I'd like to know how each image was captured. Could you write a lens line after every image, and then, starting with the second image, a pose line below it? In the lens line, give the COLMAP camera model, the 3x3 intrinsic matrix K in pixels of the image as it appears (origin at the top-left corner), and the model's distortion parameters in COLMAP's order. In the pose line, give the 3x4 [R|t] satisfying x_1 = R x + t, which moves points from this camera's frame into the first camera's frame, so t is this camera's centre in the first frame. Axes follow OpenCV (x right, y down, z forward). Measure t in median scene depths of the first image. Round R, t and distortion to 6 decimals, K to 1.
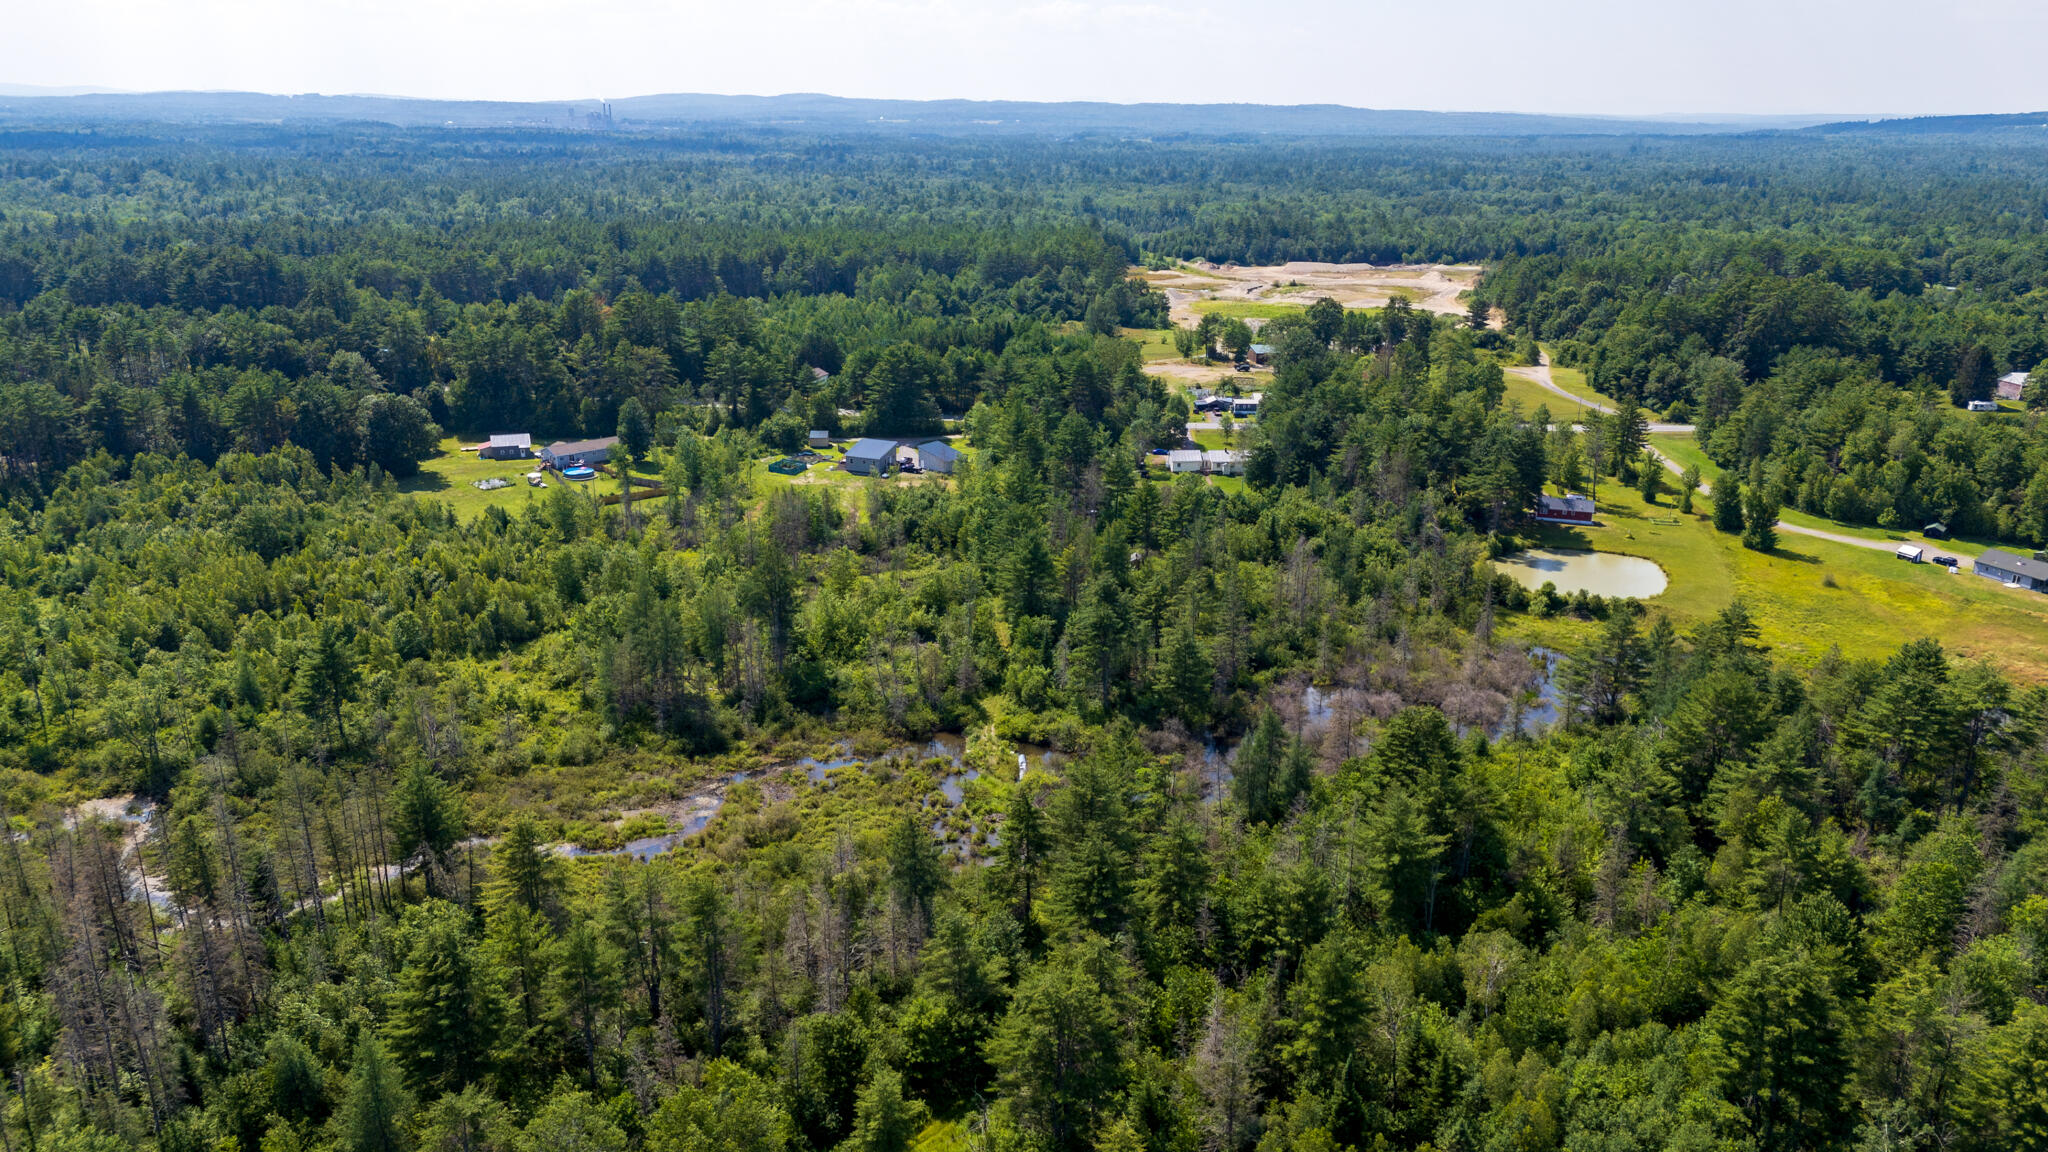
lens RADIAL K [[1516.3, 0, 1034.6], [0, 1516.3, 580.2], [0, 0, 1]] dist [0.100001, -0.096923]
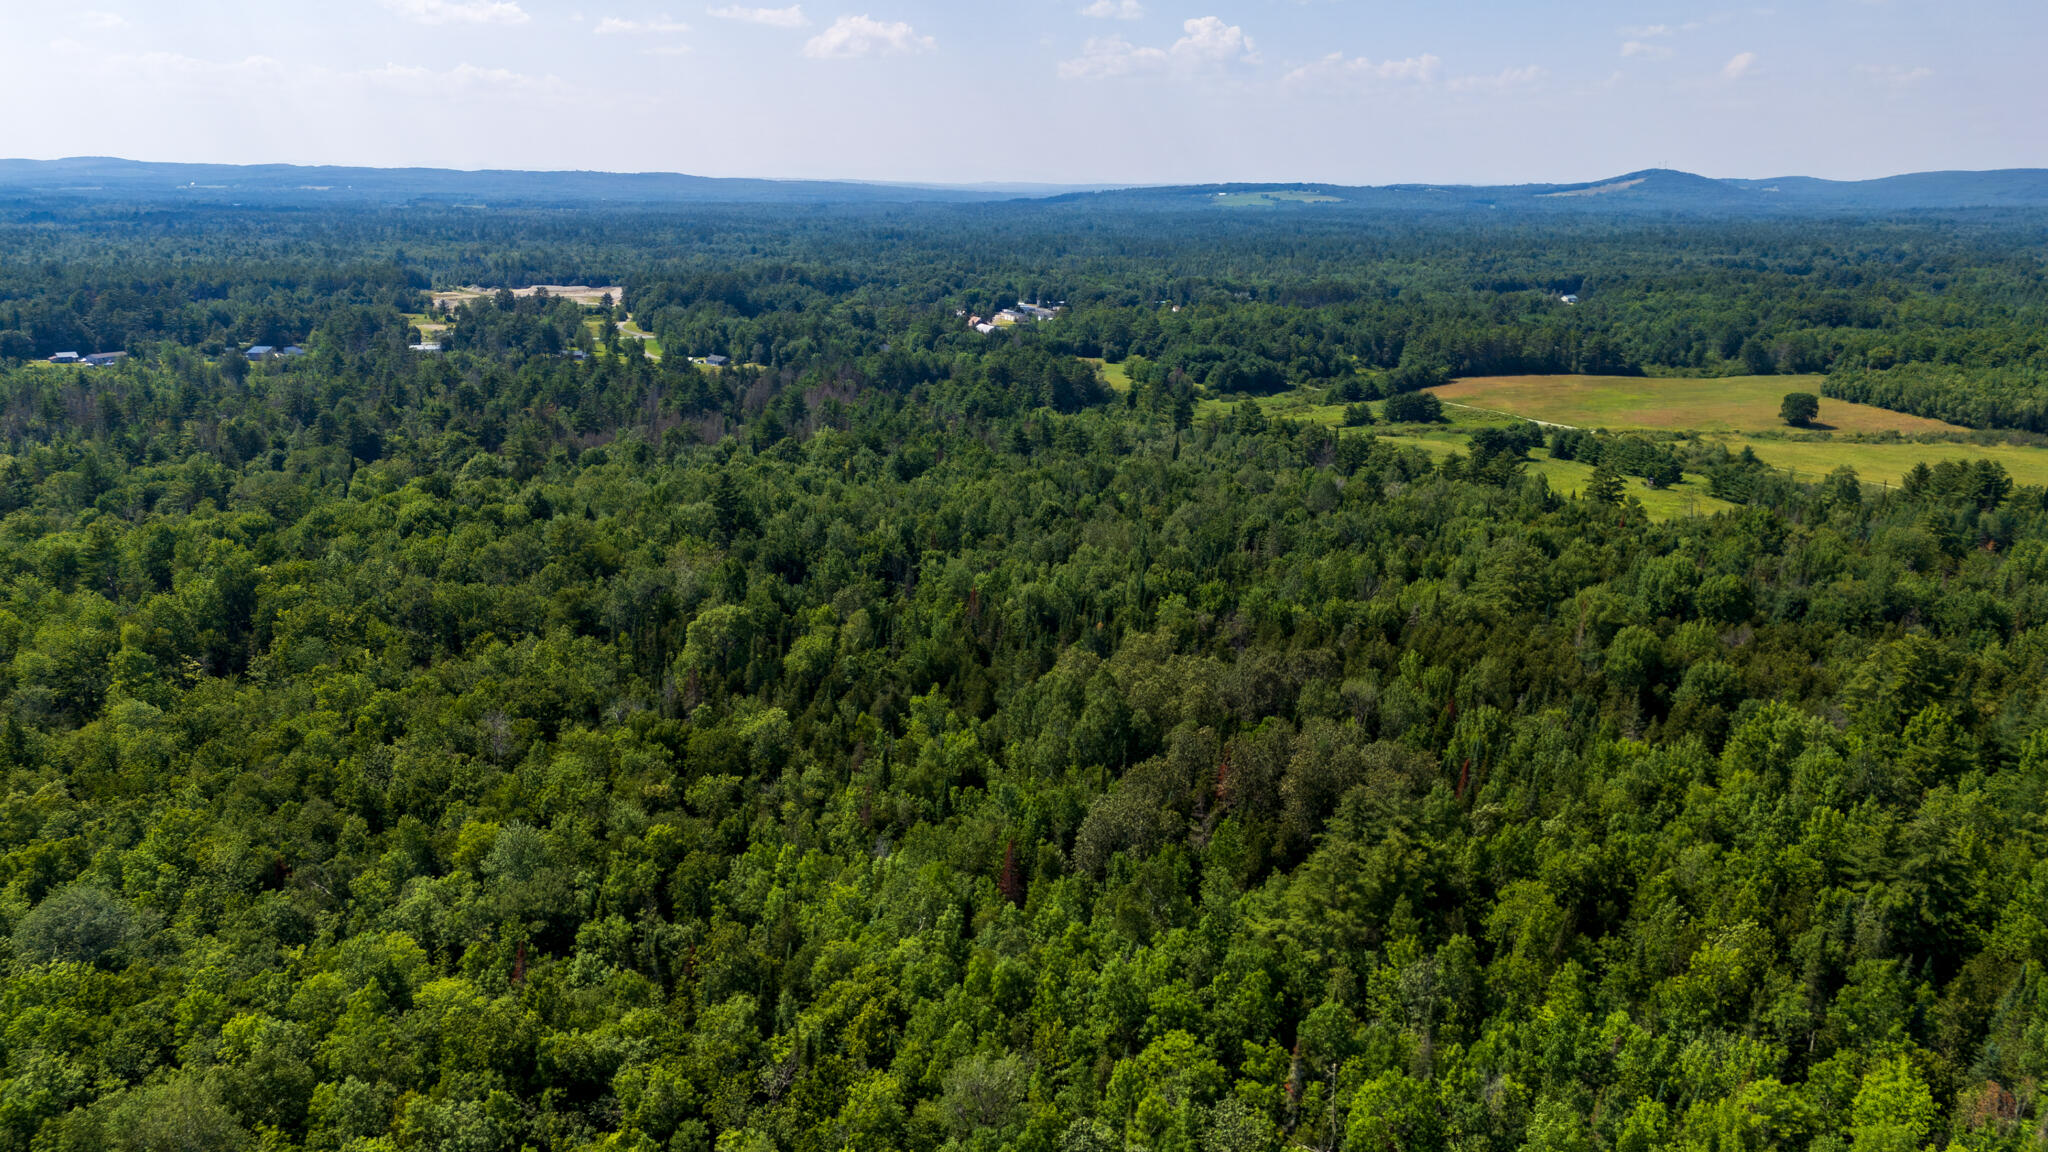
lens RADIAL K [[1516.3, 0, 1034.6], [0, 1516.3, 580.2], [0, 0, 1]] dist [0.100001, -0.096923]
pose [[0.923981, -0.102278, 0.368508, 0.014446], [0.116691, 0.993023, -0.016978, 0.086061], [-0.364200, 0.058689, 0.929470, -0.306020]]
